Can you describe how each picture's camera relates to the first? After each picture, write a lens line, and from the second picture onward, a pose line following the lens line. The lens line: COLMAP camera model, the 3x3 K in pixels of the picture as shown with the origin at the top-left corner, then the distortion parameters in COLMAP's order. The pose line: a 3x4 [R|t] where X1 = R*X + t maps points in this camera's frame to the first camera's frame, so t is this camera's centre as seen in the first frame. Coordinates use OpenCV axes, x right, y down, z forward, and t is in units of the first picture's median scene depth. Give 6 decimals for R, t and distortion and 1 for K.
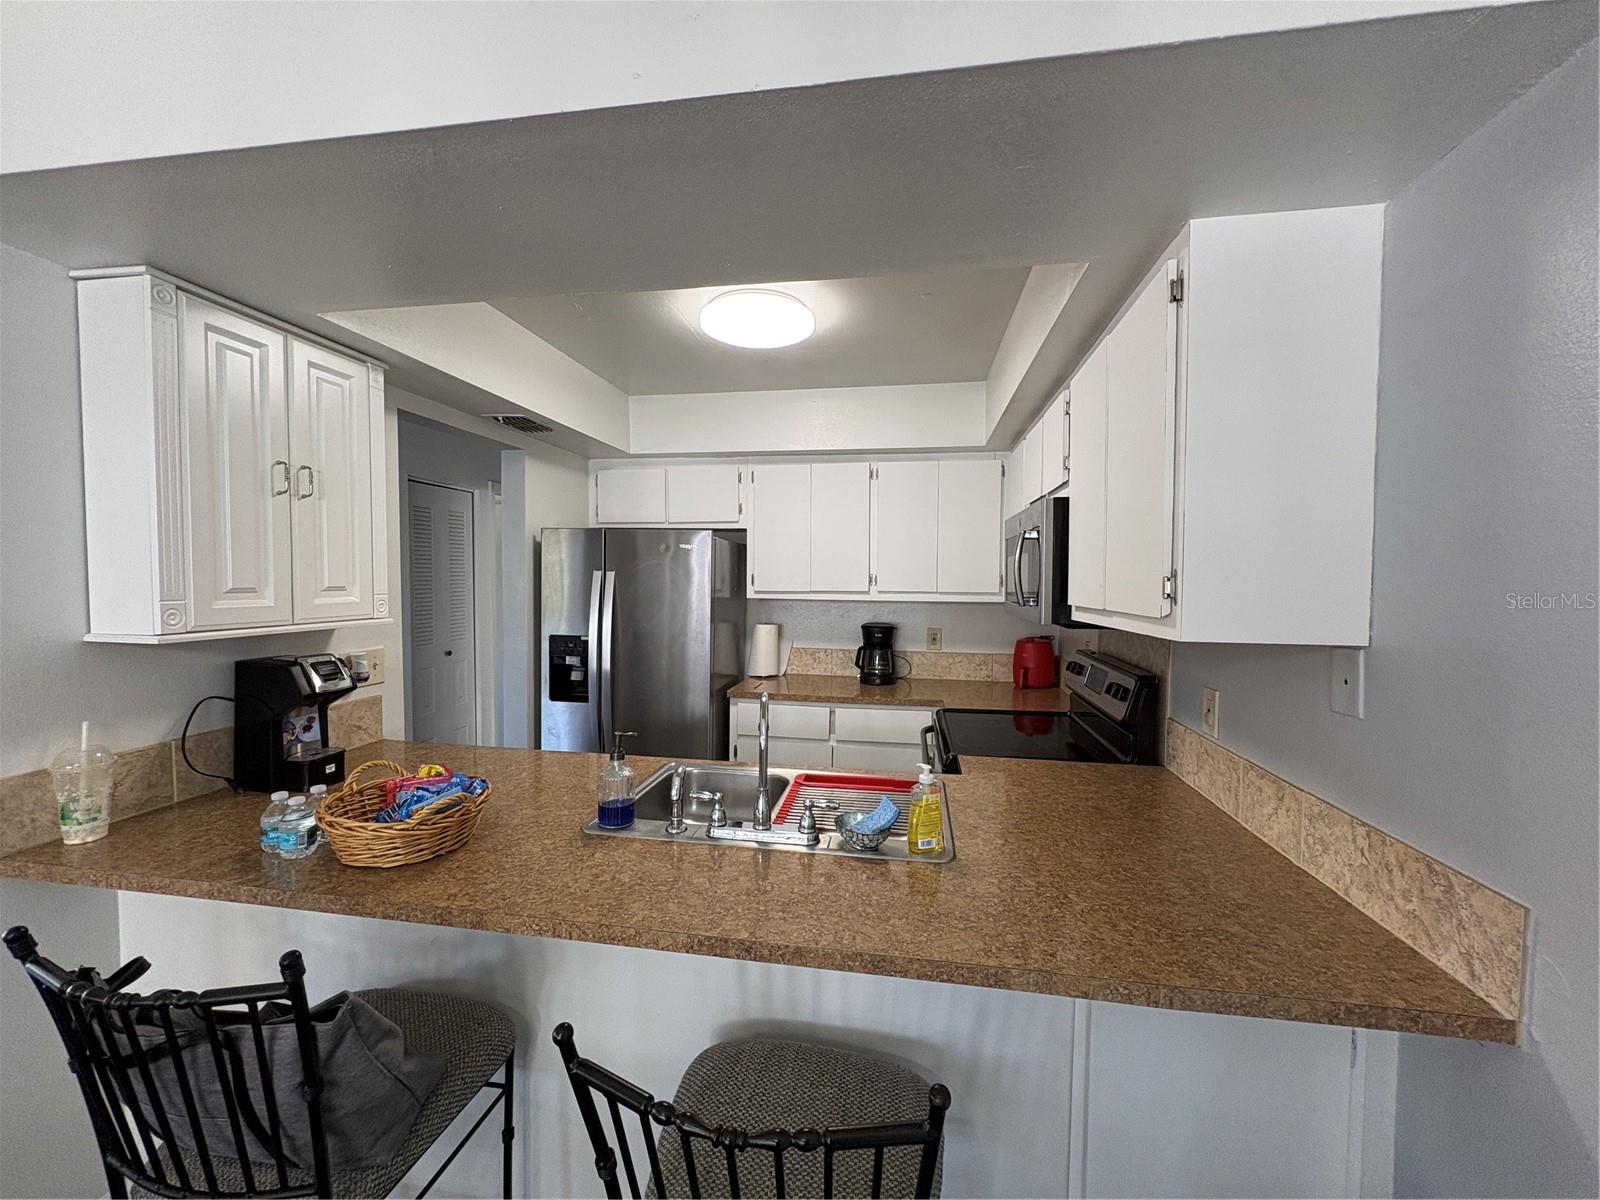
lens RADIAL K [[637.5, 0, 800.9], [0, 637.5, 603.0], [0, 0, 1]] dist [0.000708, 0.000211]
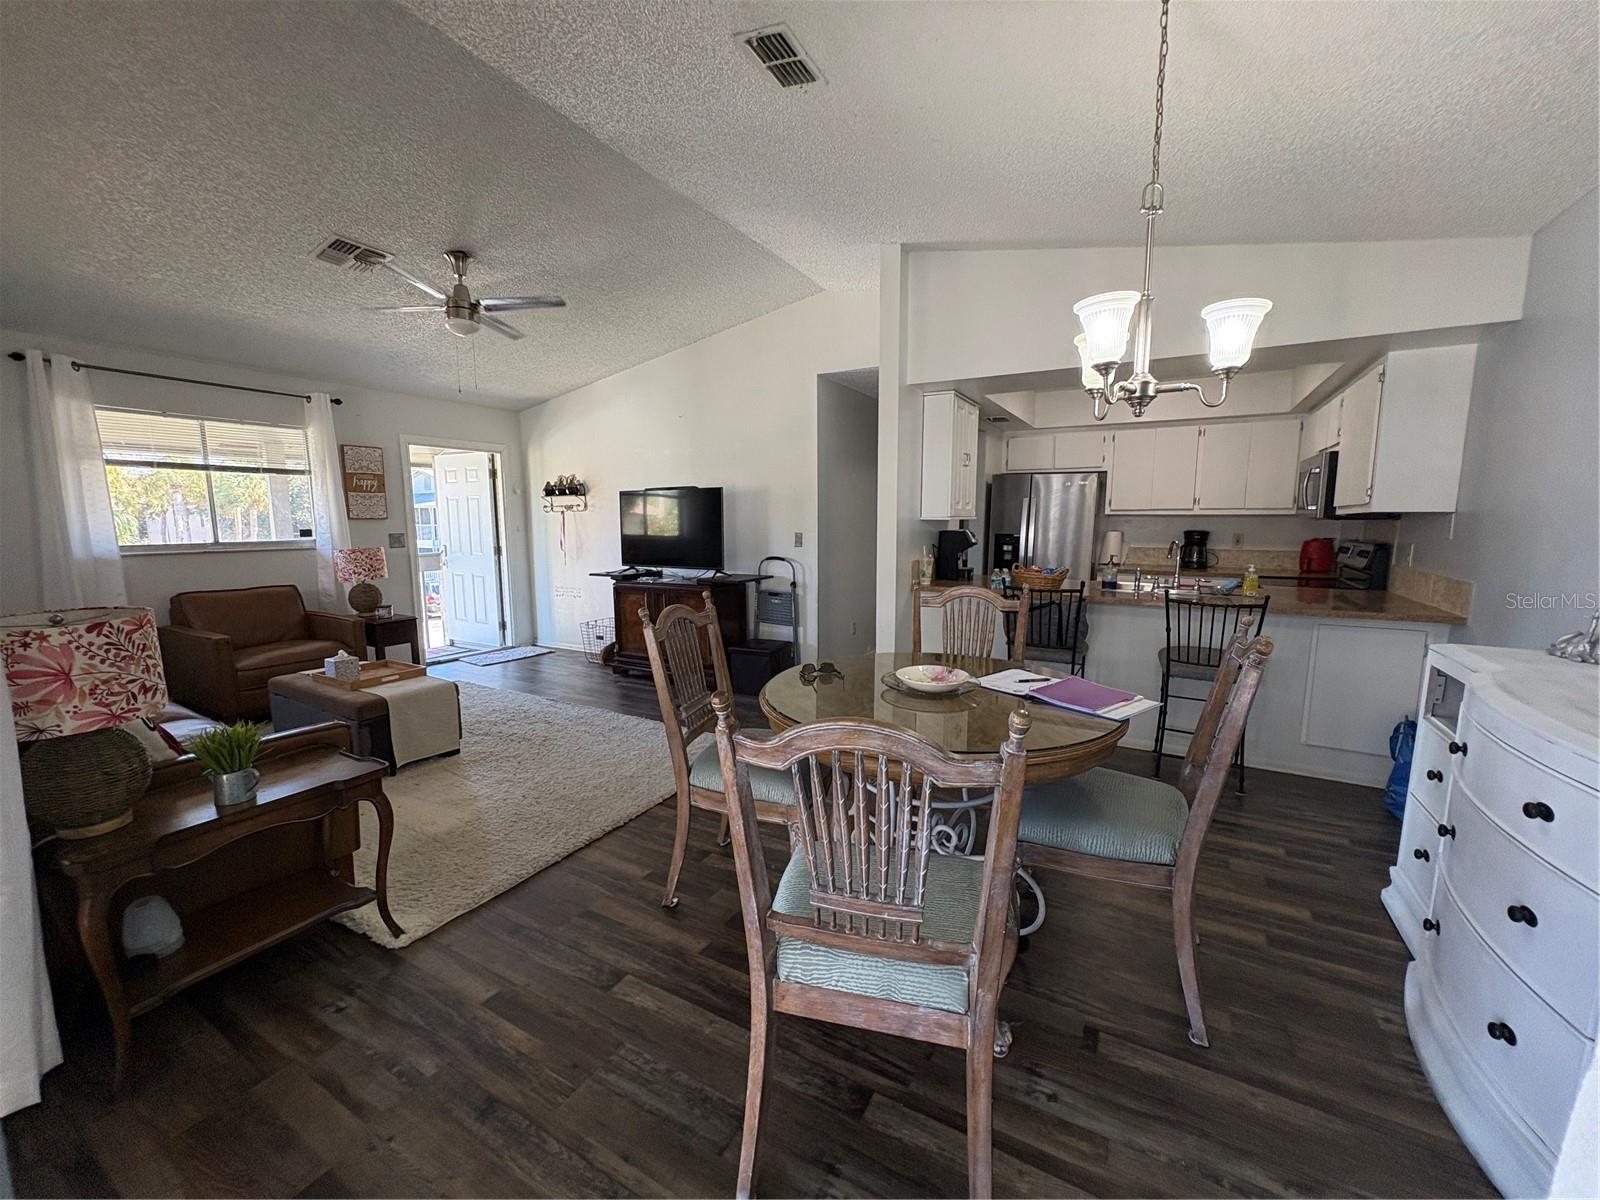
lens RADIAL K [[637.5, 0, 803.8], [0, 637.5, 603.6], [0, 0, 1]] dist [0.000708, 0.000211]
pose [[0.939396, 0.037960, -0.340726, -0.254809], [-0.005433, 0.995375, 0.095915, 0.070893], [0.342791, -0.088251, 0.935257, -0.836524]]
